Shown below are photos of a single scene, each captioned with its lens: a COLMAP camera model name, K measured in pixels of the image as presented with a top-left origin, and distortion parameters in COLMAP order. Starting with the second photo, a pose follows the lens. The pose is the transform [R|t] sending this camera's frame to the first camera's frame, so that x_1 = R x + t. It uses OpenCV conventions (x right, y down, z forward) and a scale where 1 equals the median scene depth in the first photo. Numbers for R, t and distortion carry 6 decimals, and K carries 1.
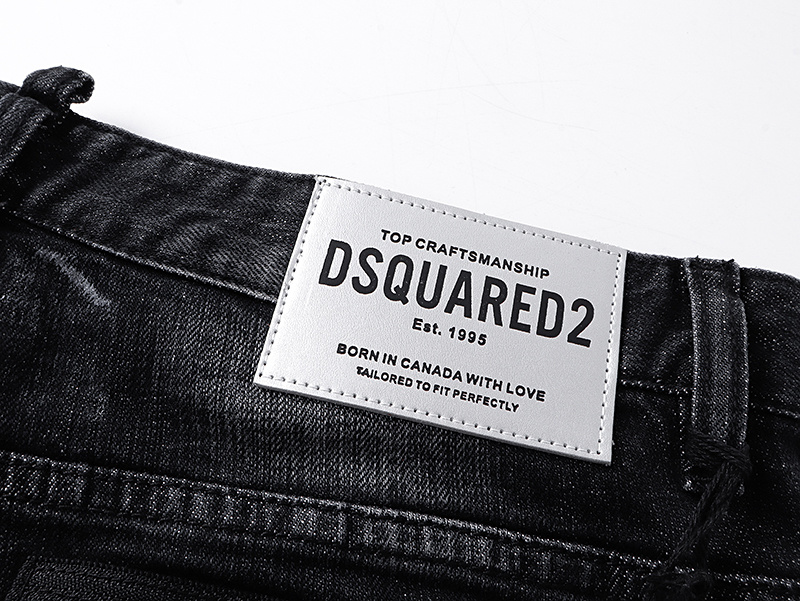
lens RADIAL K [[651.4, 0, 387.2], [0, 651.4, 339.4], [0, 0, 1]] dist [0.033983, -0.001978]
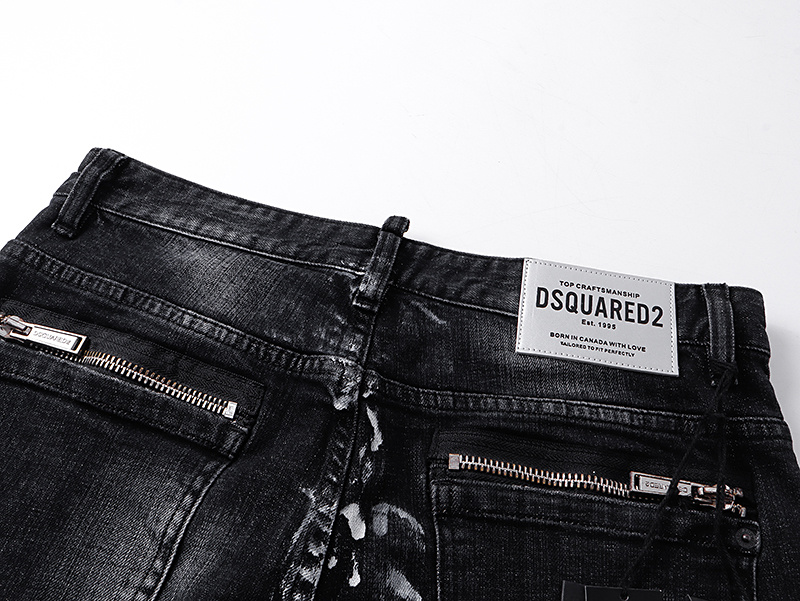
lens RADIAL K [[766.2, 0, 400.0], [0, 766.2, 300.5], [0, 0, 1]] dist [0.002429, -0.006797]
pose [[0.997301, -0.072131, -0.013732, -0.530544], [0.069549, 0.987941, -0.138328, 0.219658], [0.023544, 0.136999, 0.990291, -1.587686]]
